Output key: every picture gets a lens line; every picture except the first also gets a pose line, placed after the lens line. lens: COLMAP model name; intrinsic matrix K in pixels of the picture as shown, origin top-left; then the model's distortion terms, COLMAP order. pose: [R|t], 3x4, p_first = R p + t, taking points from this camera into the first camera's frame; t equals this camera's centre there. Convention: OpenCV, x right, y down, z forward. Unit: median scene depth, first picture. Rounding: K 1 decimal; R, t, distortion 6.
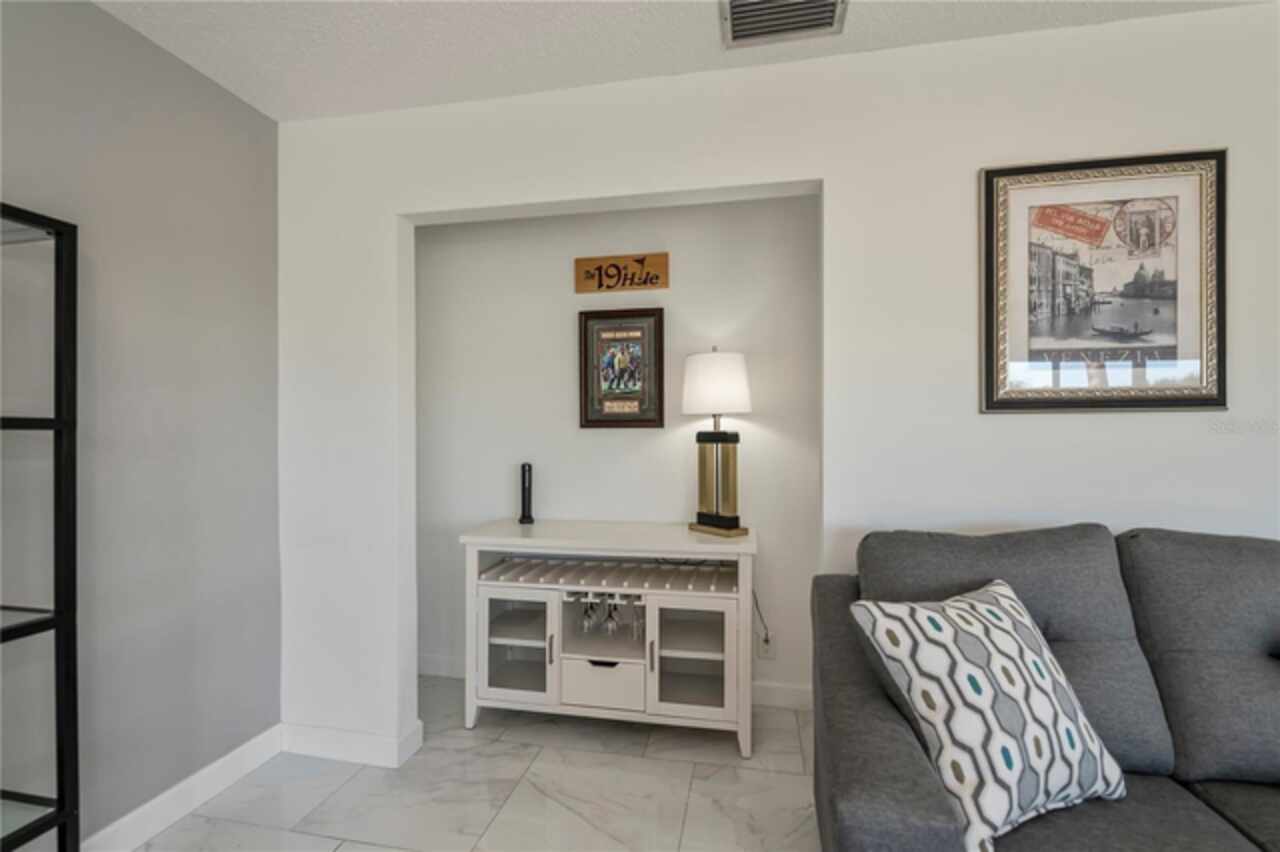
lens RADIAL K [[546.4, 0, 645.8], [0, 546.4, 431.4], [0, 0, 1]] dist [-0.002508, -0.000267]
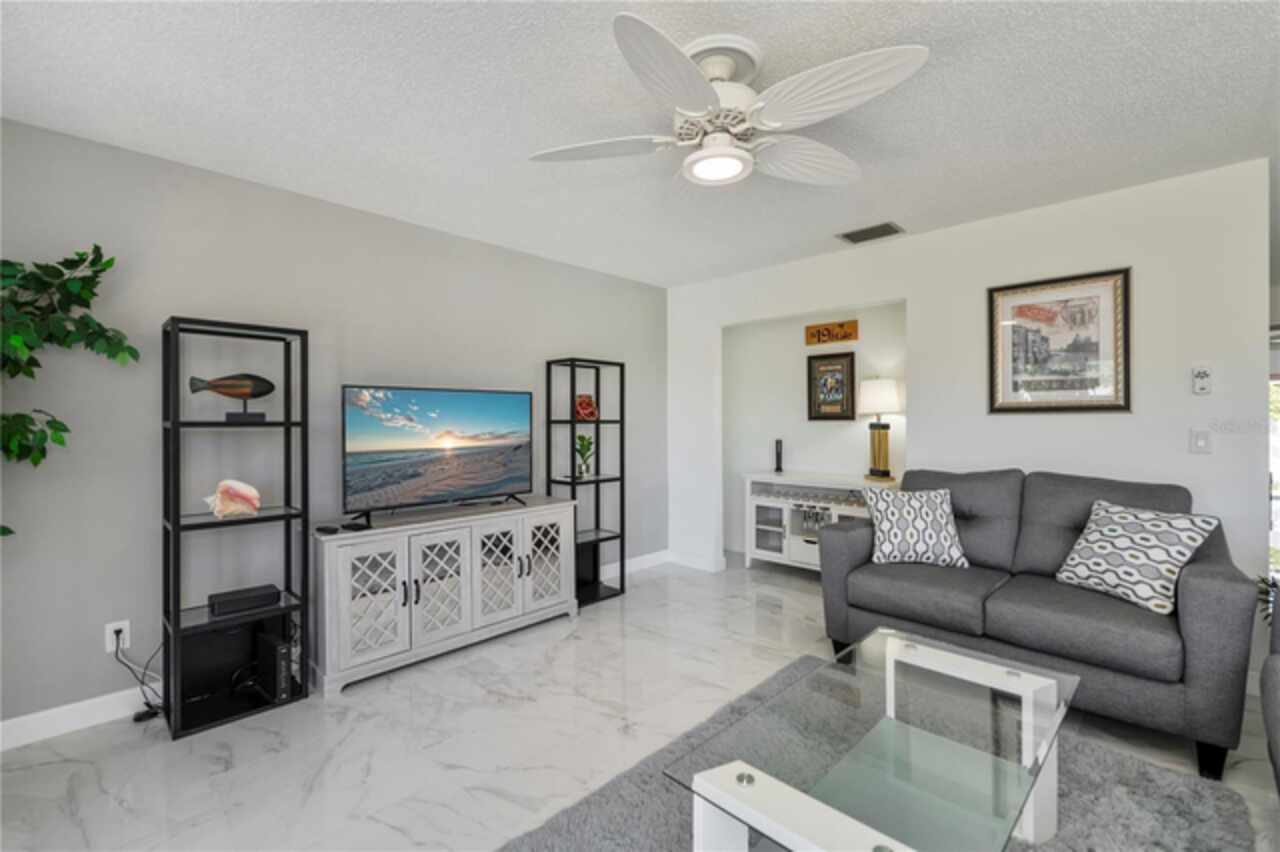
lens RADIAL K [[546.4, 0, 645.8], [0, 546.4, 431.4], [0, 0, 1]] dist [-0.002508, -0.000267]
pose [[0.839287, 0.010151, -0.543593, 0.486142], [0.002999, 0.999724, 0.023299, -0.016783], [0.543680, -0.021185, 0.839025, -0.952212]]
